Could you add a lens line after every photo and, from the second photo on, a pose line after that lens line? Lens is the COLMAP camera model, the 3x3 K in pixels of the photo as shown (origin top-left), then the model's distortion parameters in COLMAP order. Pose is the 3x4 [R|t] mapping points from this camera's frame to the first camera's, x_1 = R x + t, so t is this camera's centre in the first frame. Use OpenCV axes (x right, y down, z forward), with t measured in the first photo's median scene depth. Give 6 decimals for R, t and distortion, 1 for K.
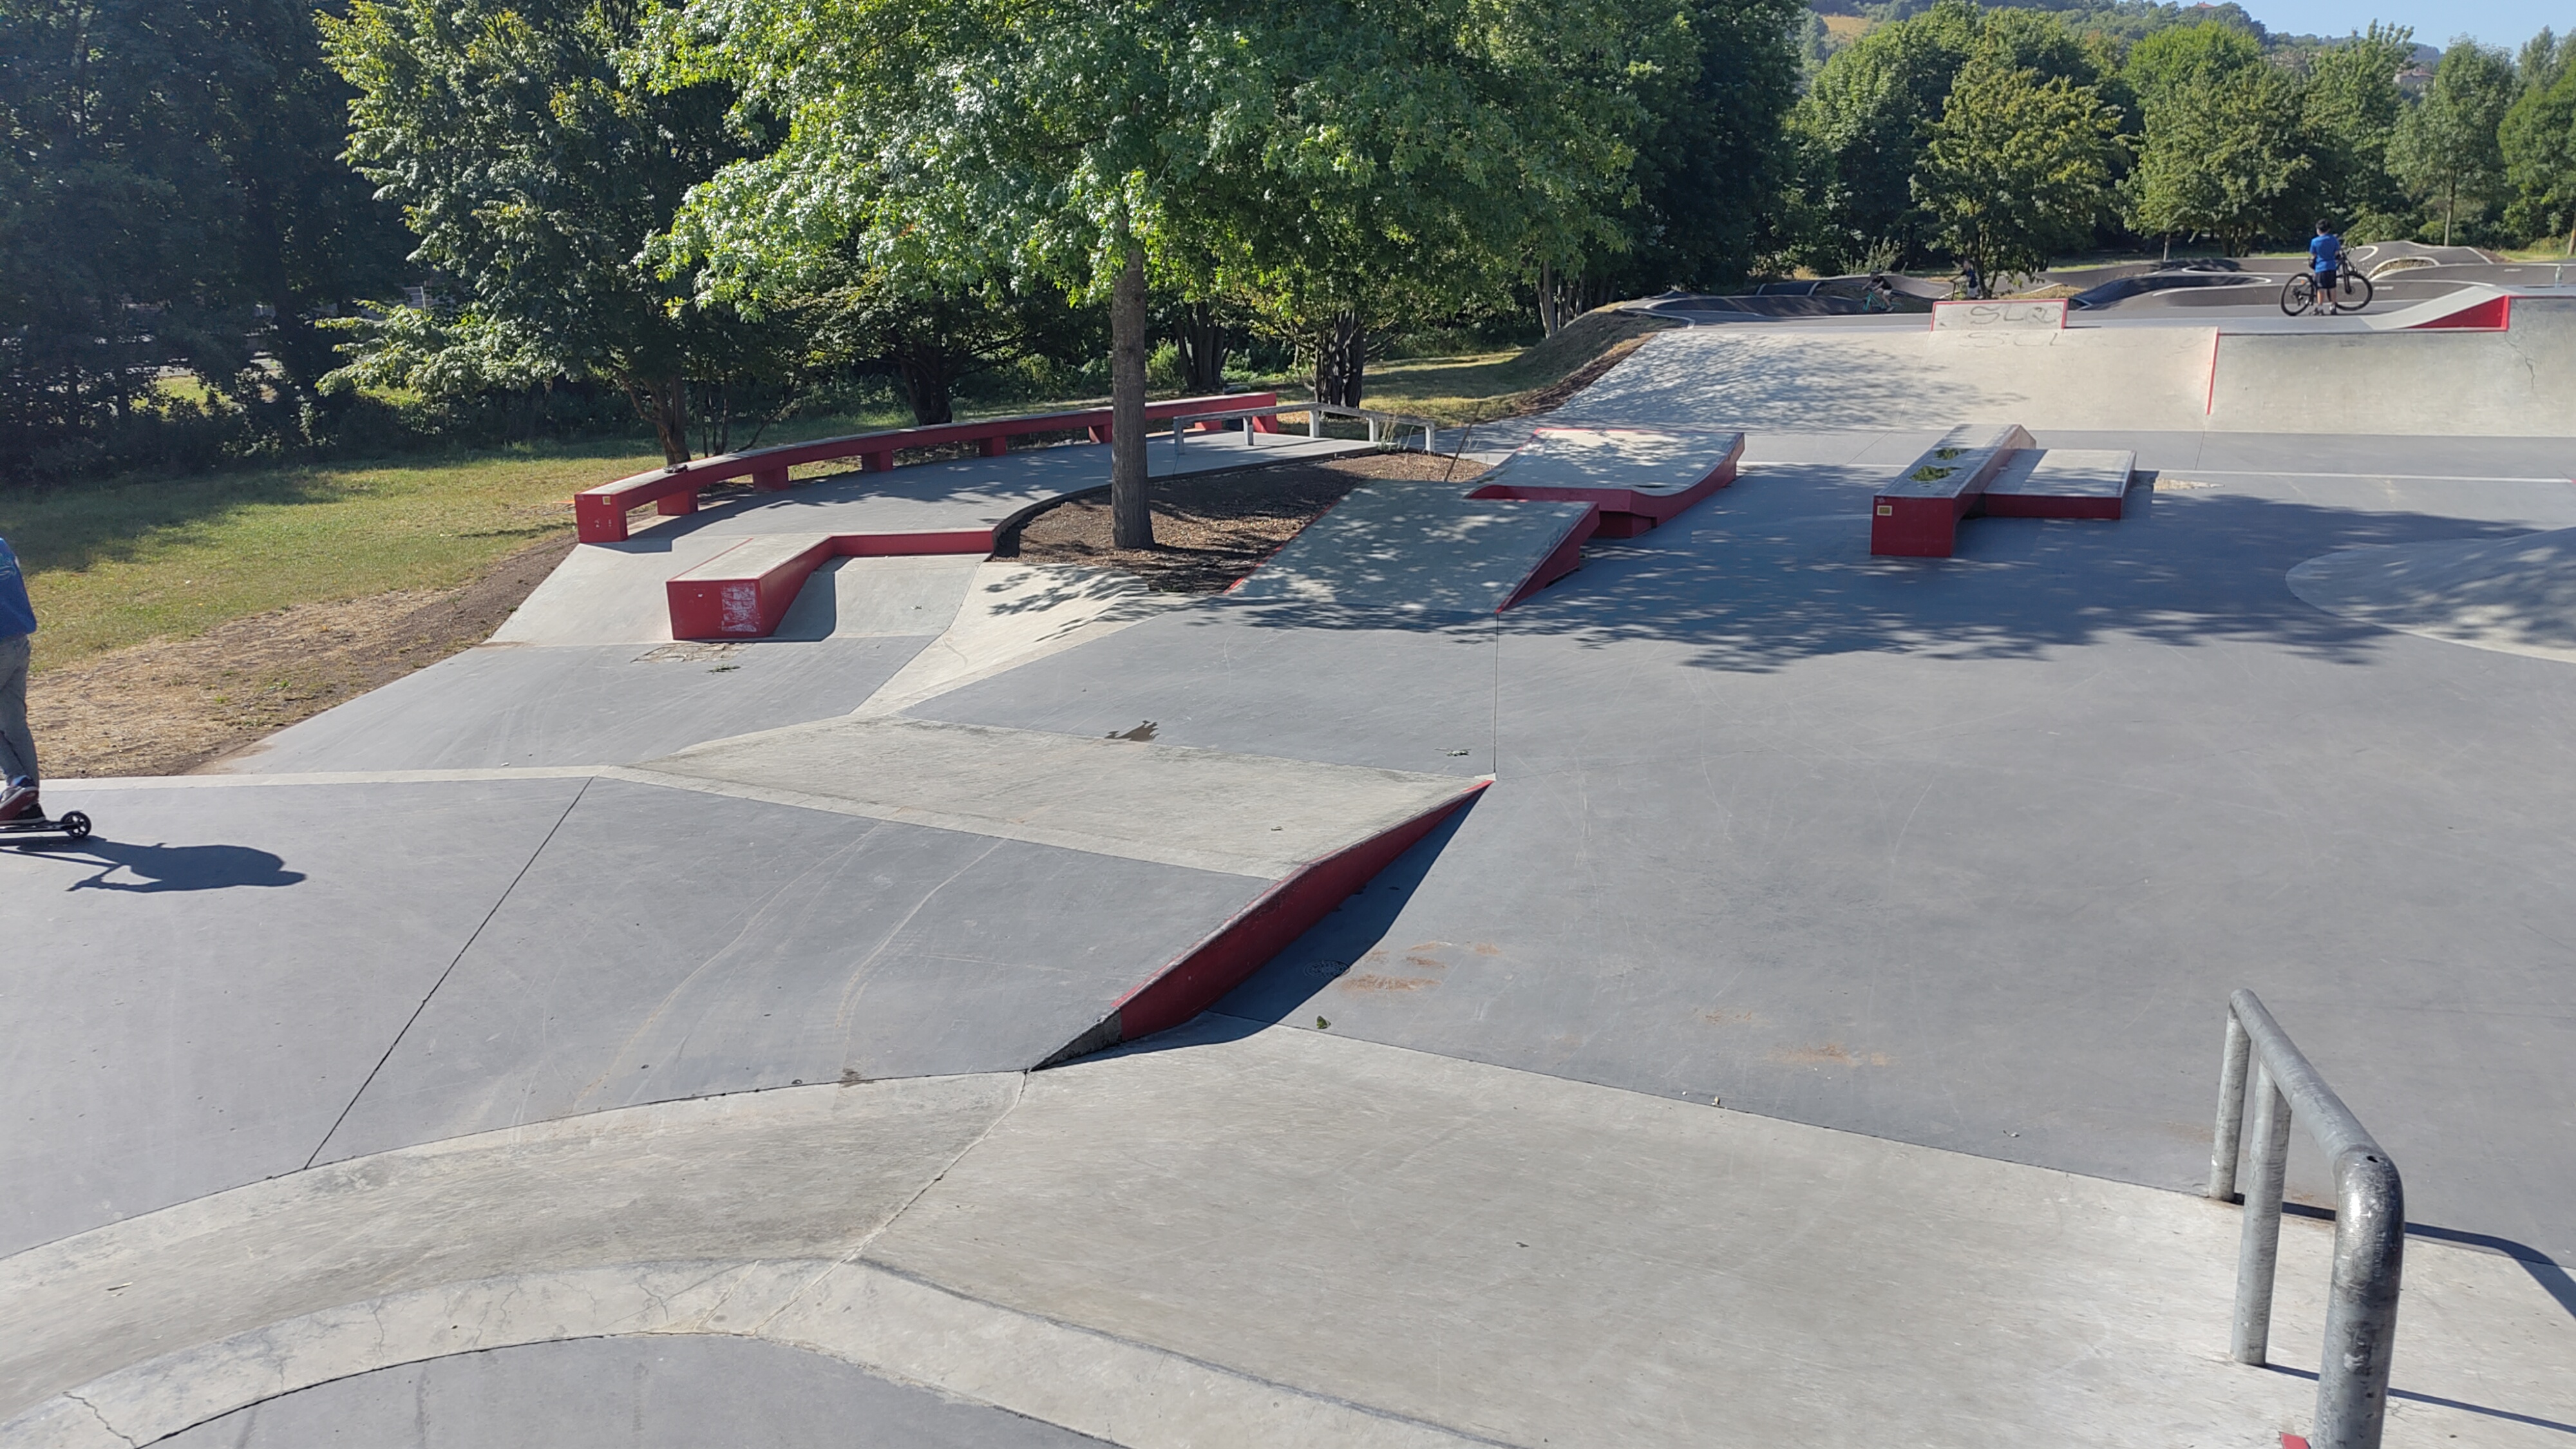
lens RADIAL K [[1816.4, 0, 1288.0], [0, 1816.4, 724.5], [0, 0, 1]] dist [0.054015, -0.068574]
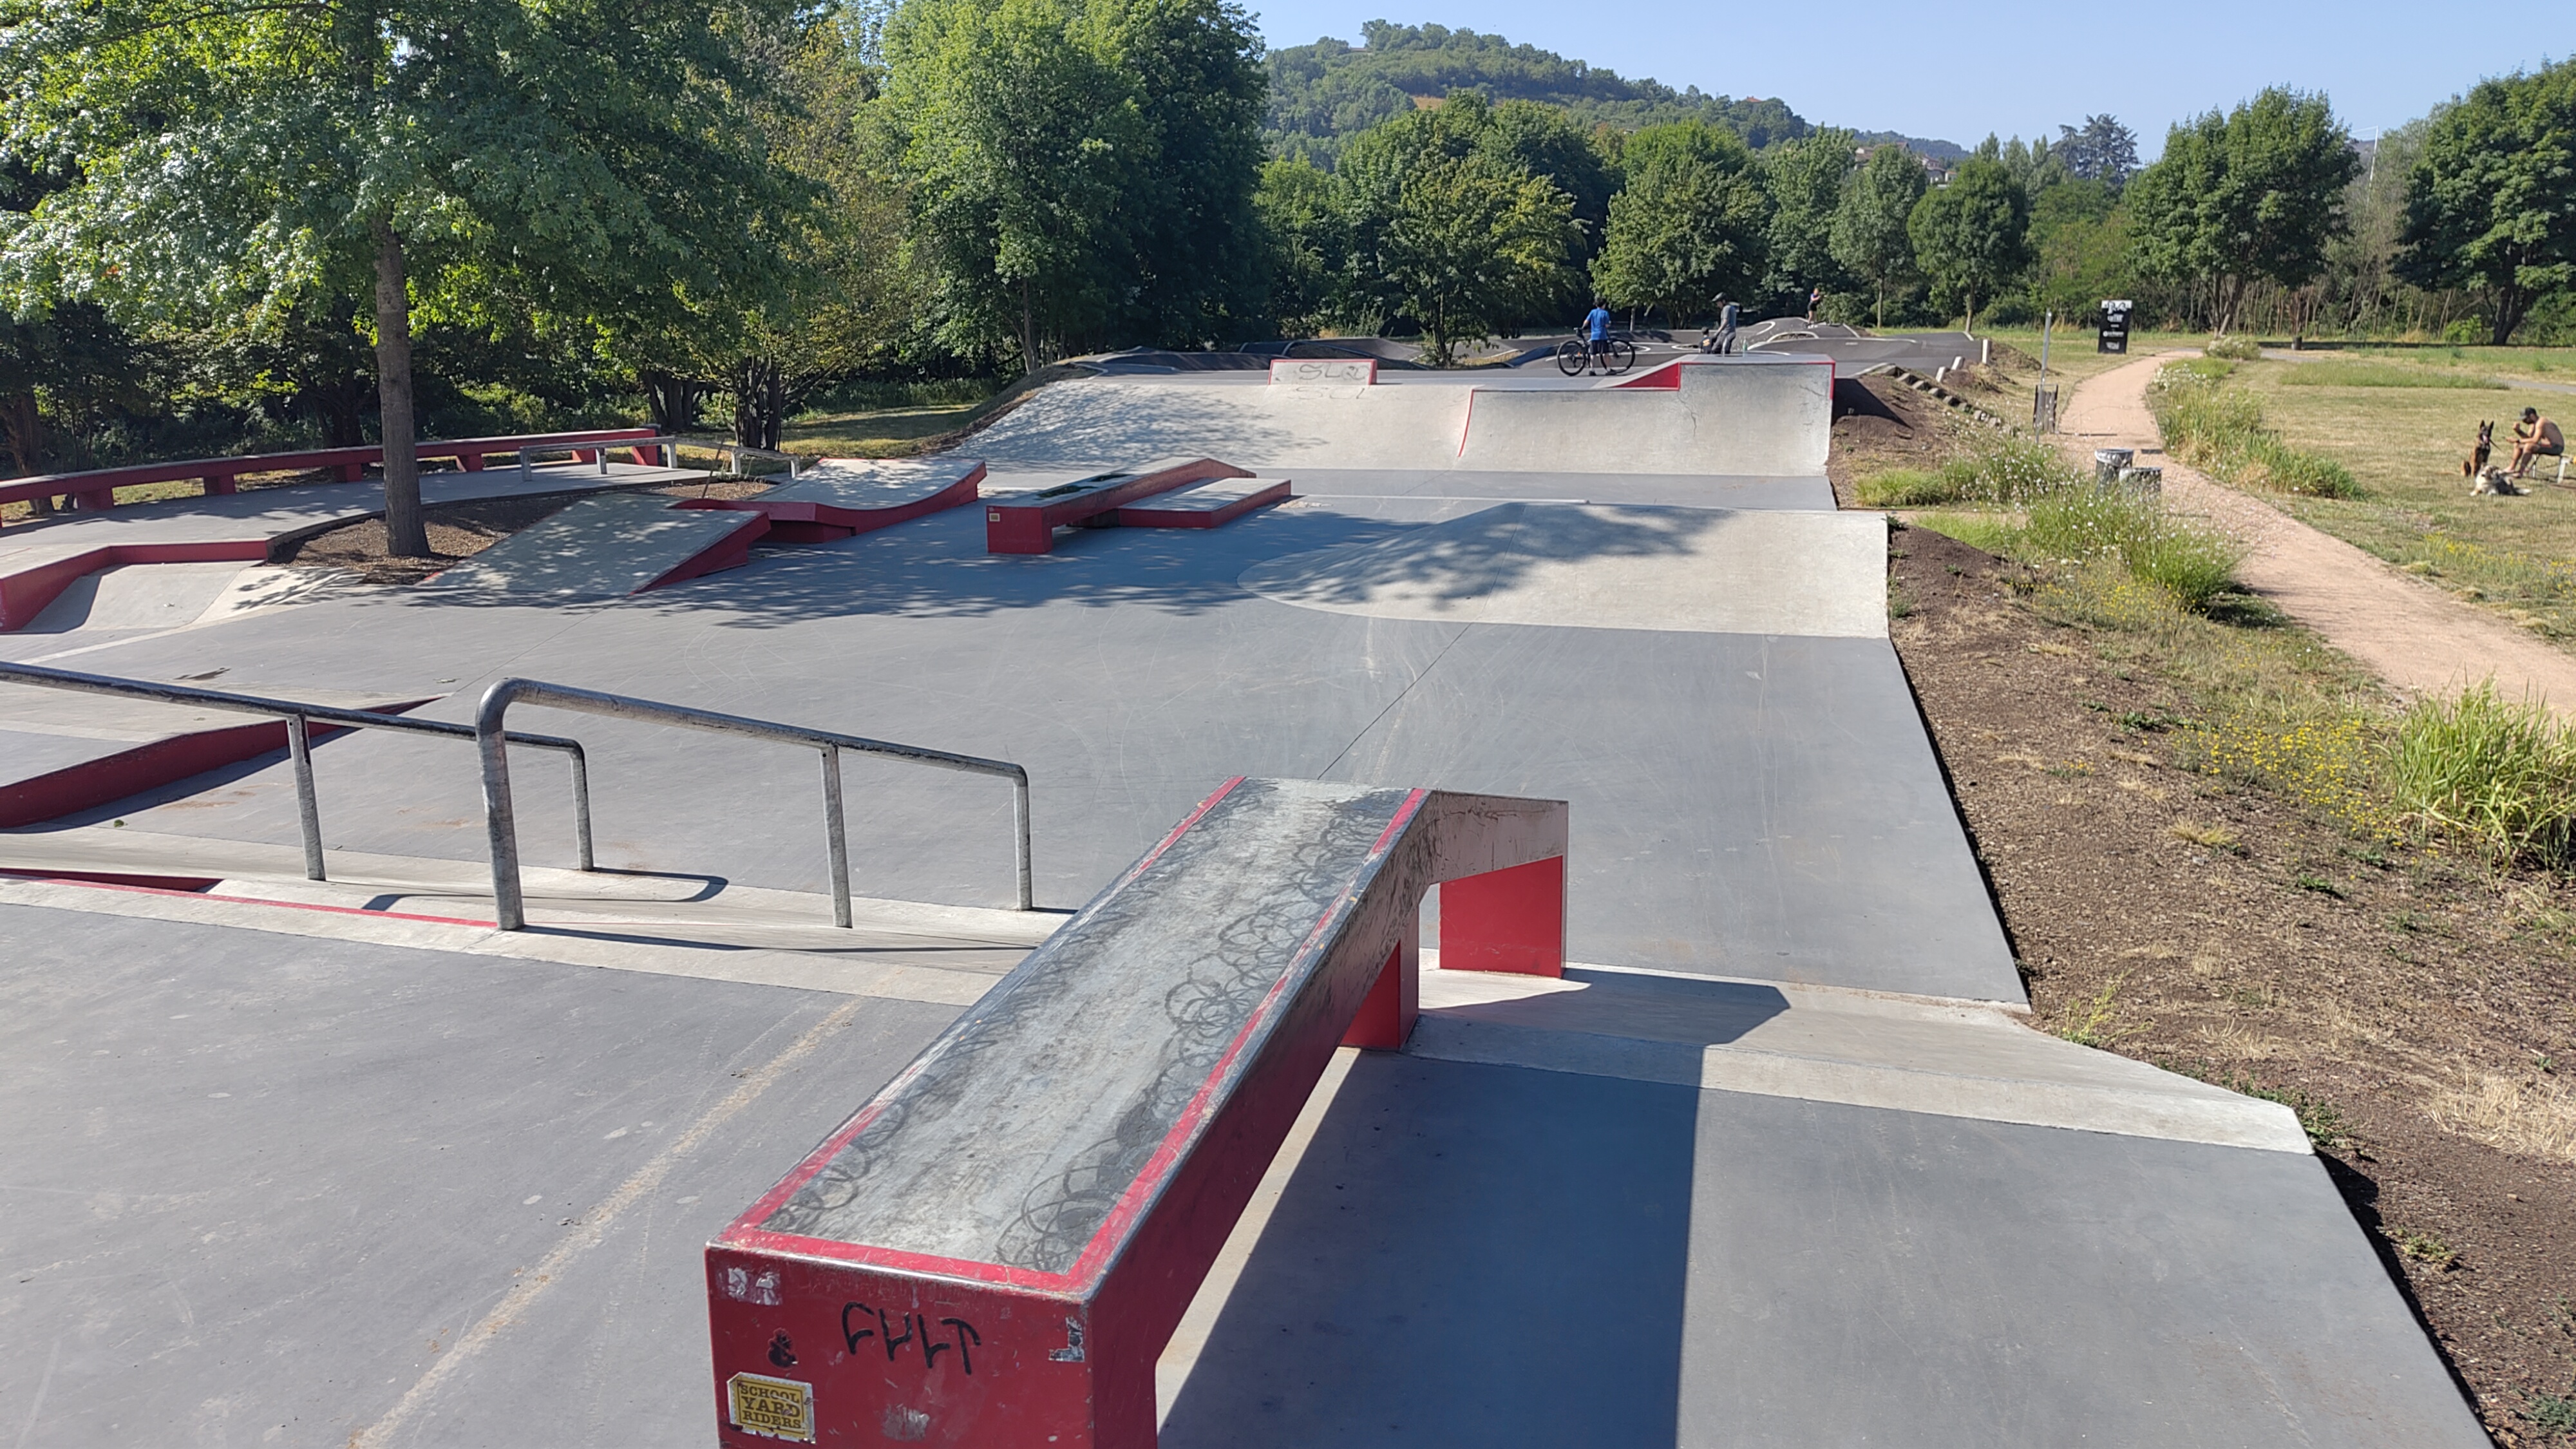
lens RADIAL K [[1816.4, 0, 1288.0], [0, 1816.4, 724.5], [0, 0, 1]] dist [0.054015, -0.068574]
pose [[0.982609, -0.020562, 0.184546, 0.146960], [0.025965, 0.999301, -0.026908, 0.032078], [-0.183863, 0.031232, 0.982455, -0.131335]]
